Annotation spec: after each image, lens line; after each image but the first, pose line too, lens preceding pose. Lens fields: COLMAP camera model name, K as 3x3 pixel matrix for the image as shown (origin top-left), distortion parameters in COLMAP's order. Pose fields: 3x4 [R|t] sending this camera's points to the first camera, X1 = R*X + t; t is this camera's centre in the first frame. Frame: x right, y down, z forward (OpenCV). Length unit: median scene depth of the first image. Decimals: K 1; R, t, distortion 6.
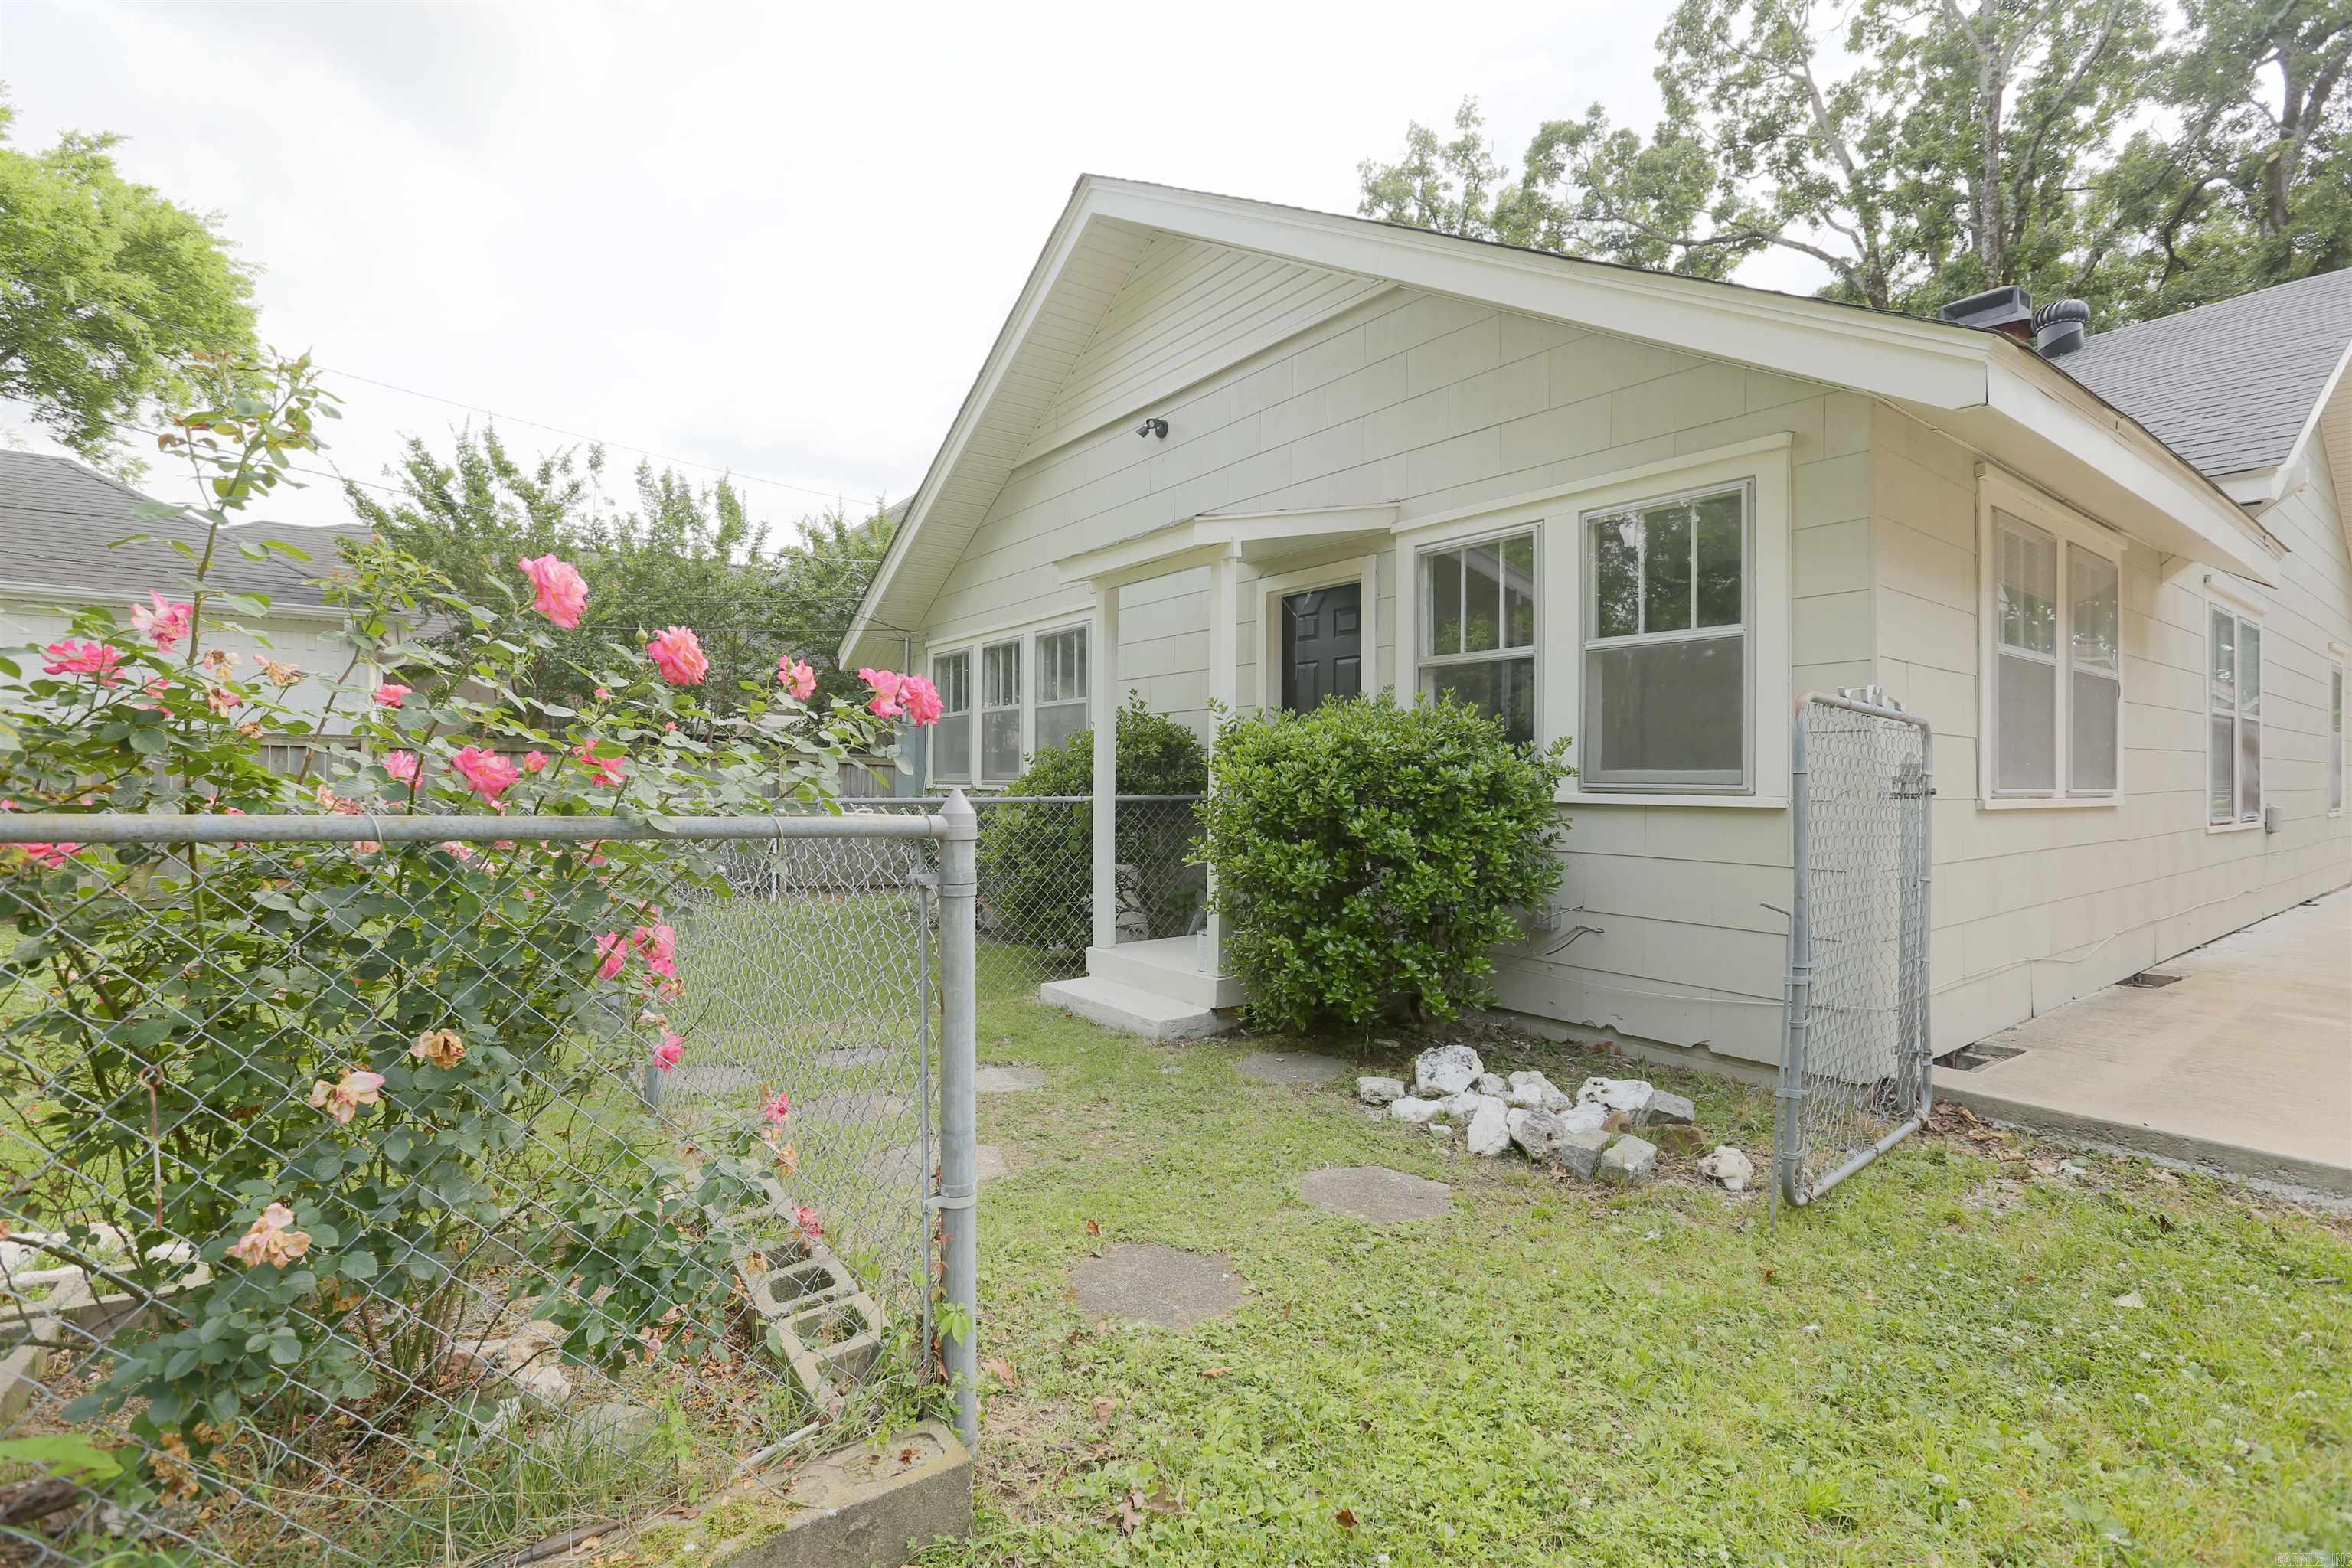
lens RADIAL K [[1077.4, 0, 1176.0], [0, 1077.4, 784.0], [0, 0, 1]] dist [-0.038000, 0.010340]
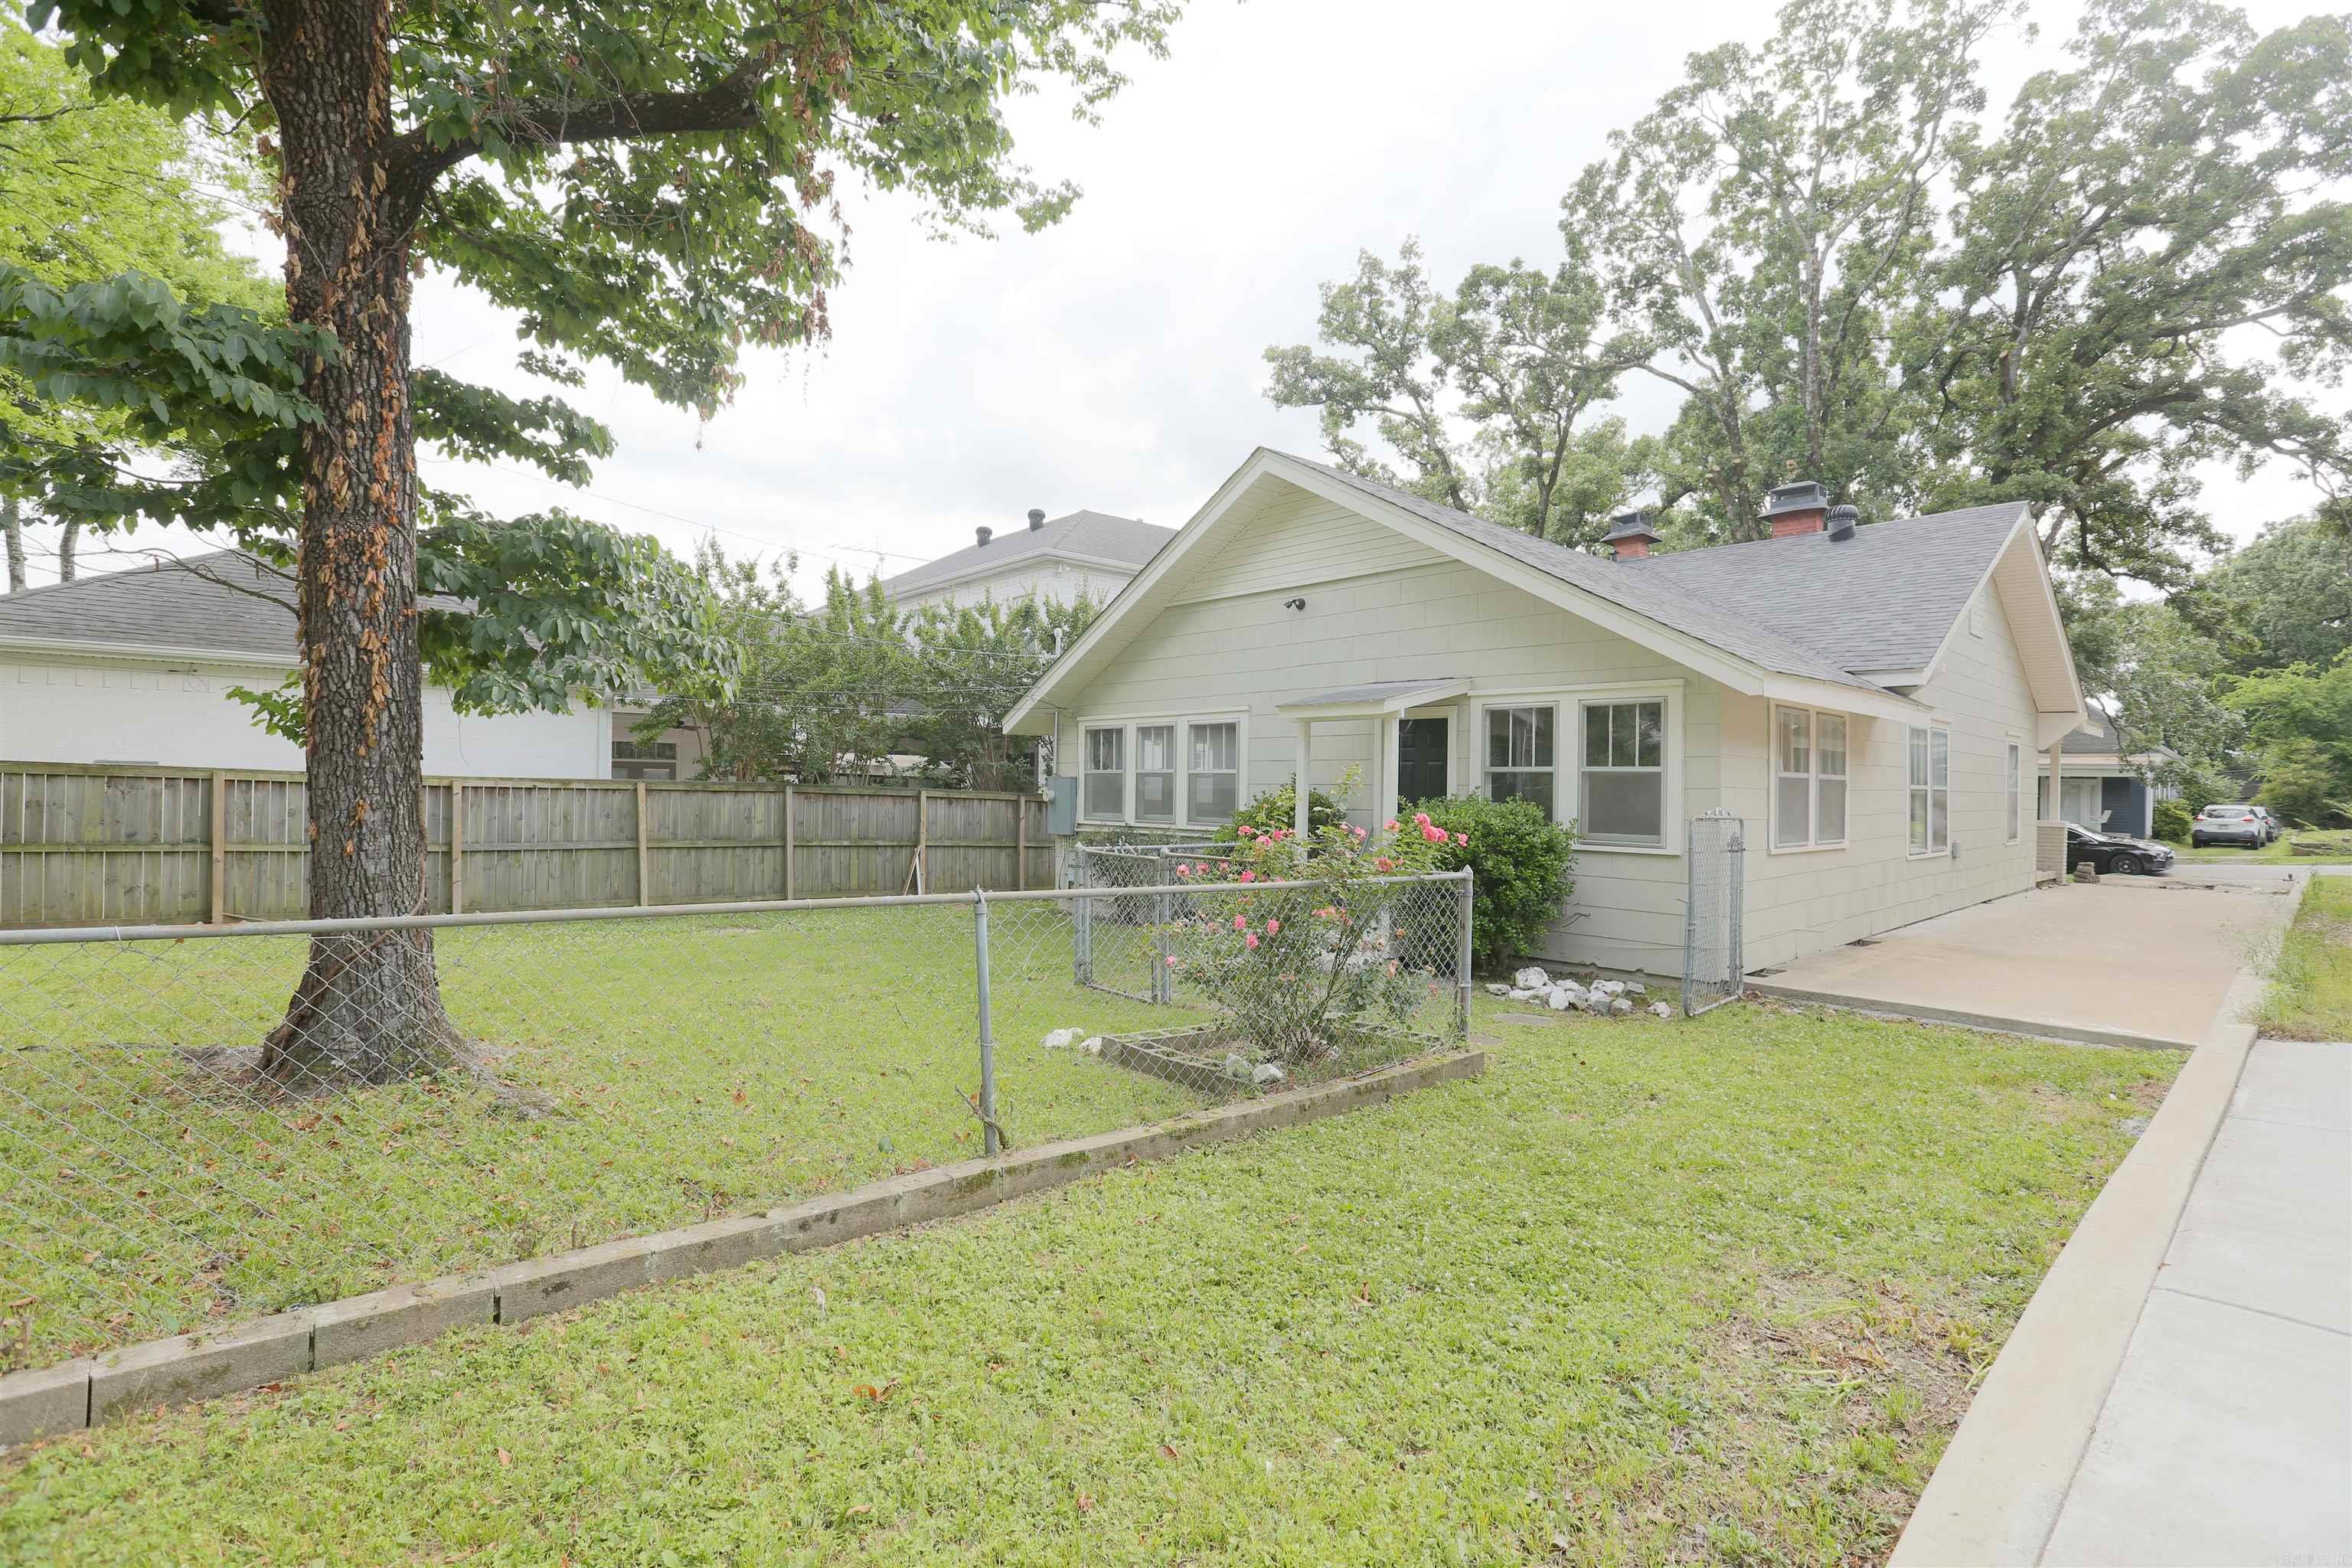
lens RADIAL K [[1069.3, 0, 1174.1], [0, 1069.3, 783.5], [0, 0, 1]] dist [-0.055410, 0.017918]
pose [[0.995276, 0.008027, 0.096758, -0.123671], [-0.007480, 0.999954, -0.006020, -0.019392], [-0.096801, 0.005267, 0.995290, -0.193988]]
